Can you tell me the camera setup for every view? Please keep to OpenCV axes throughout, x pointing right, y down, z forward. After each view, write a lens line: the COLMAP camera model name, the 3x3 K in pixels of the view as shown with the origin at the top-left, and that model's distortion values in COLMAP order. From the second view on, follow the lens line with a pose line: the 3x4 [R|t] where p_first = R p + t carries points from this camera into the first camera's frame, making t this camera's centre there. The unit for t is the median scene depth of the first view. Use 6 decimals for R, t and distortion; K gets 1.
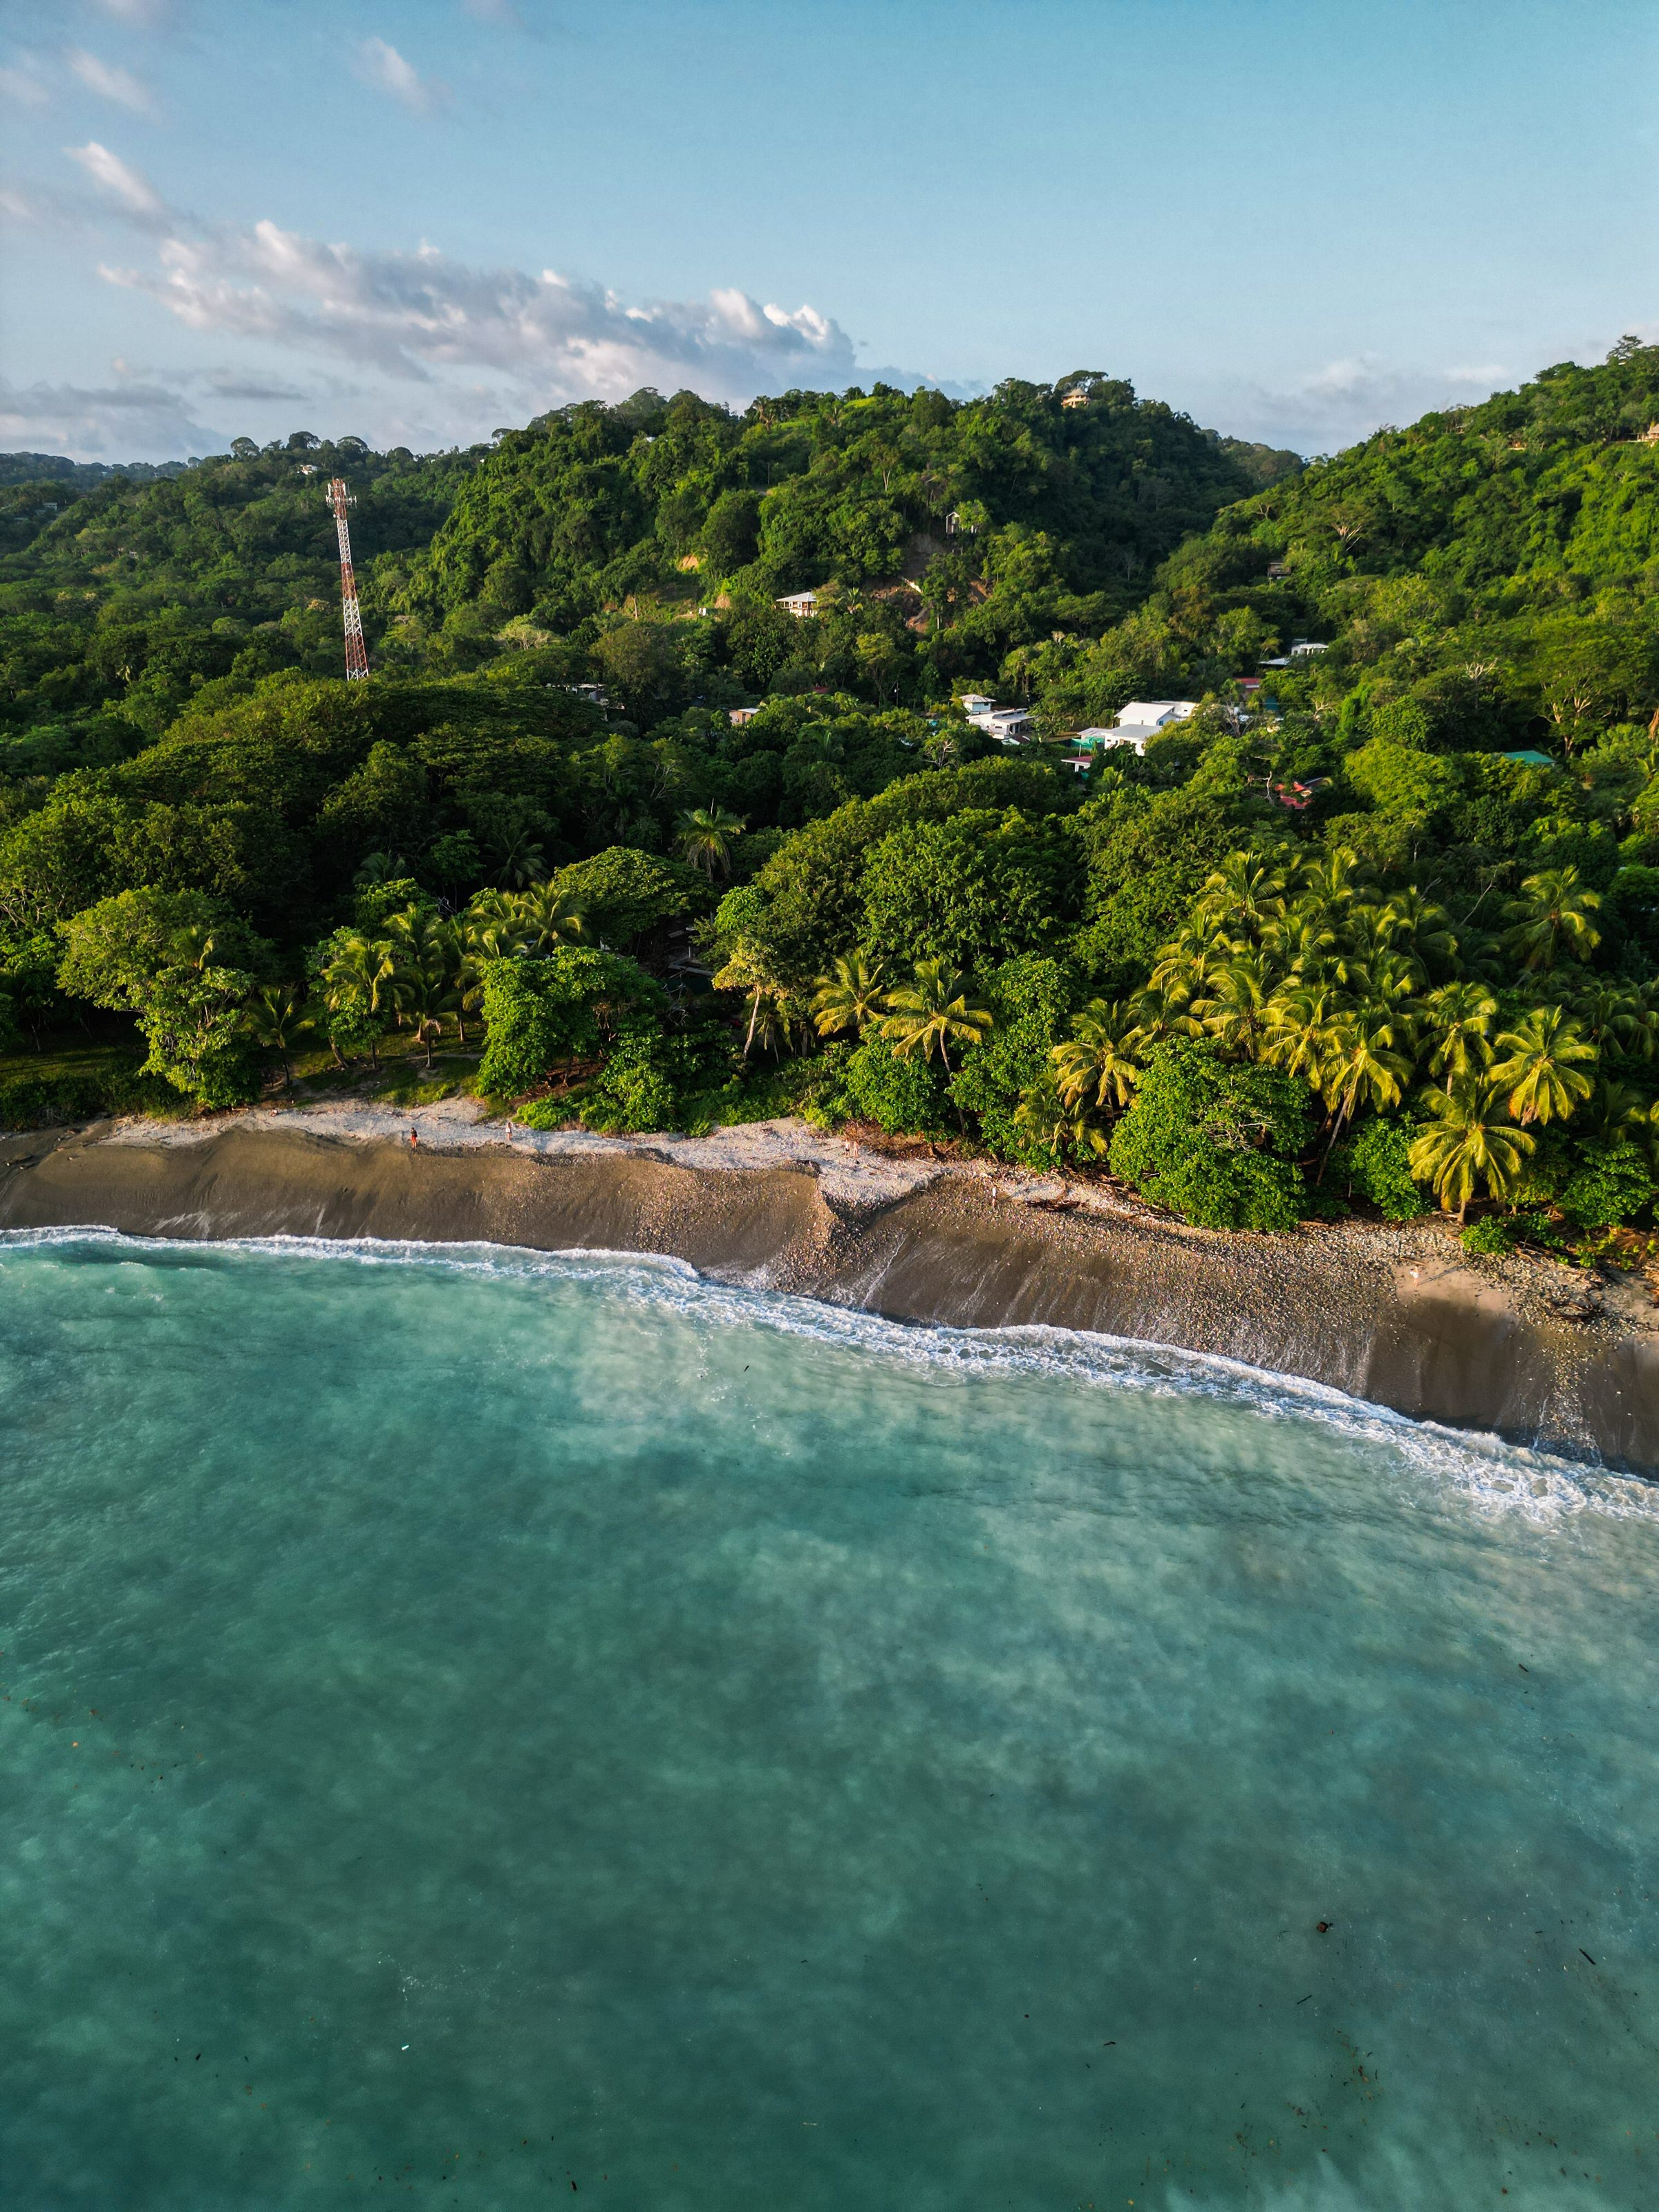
lens RADIAL K [[1674.0, 0, 828.2], [0, 1674.0, 1102.0], [0, 0, 1]] dist [0.003387, 0.000345]
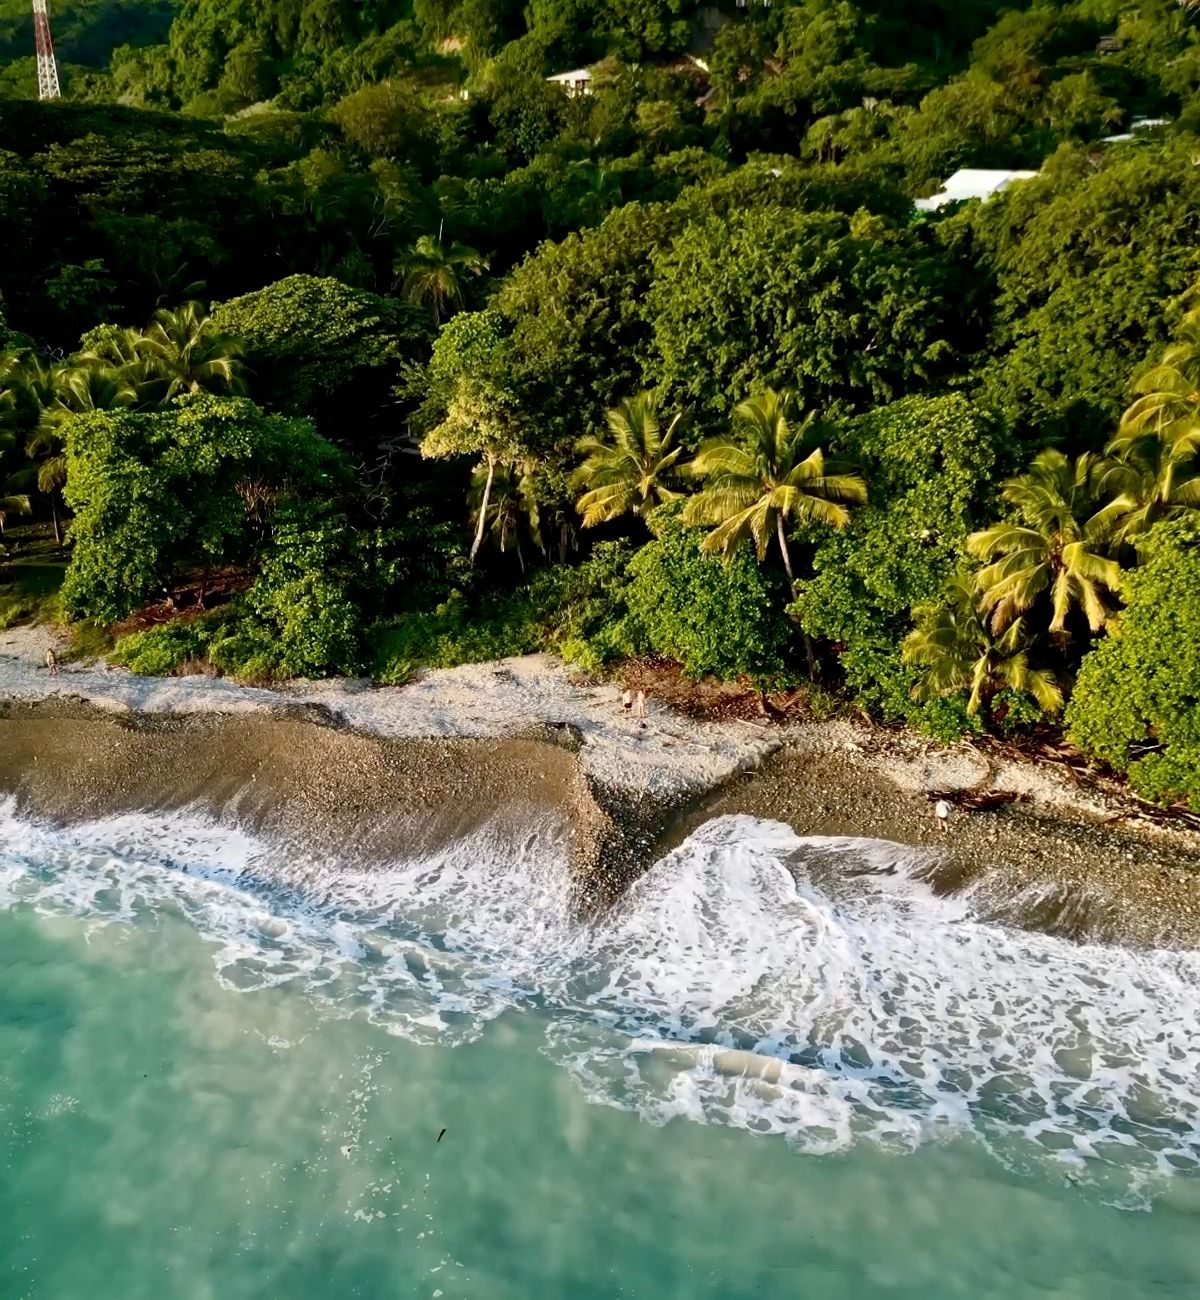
lens RADIAL K [[1011.2, 0, 599.0], [0, 1011.2, 654.6], [0, 0, 1]] dist [-0.010982, -0.006097]
pose [[0.999837, -0.002765, -0.017842, 0.007427], [0.002720, 0.999993, -0.002518, 0.010358], [0.017849, 0.002469, 0.999838, 0.608826]]
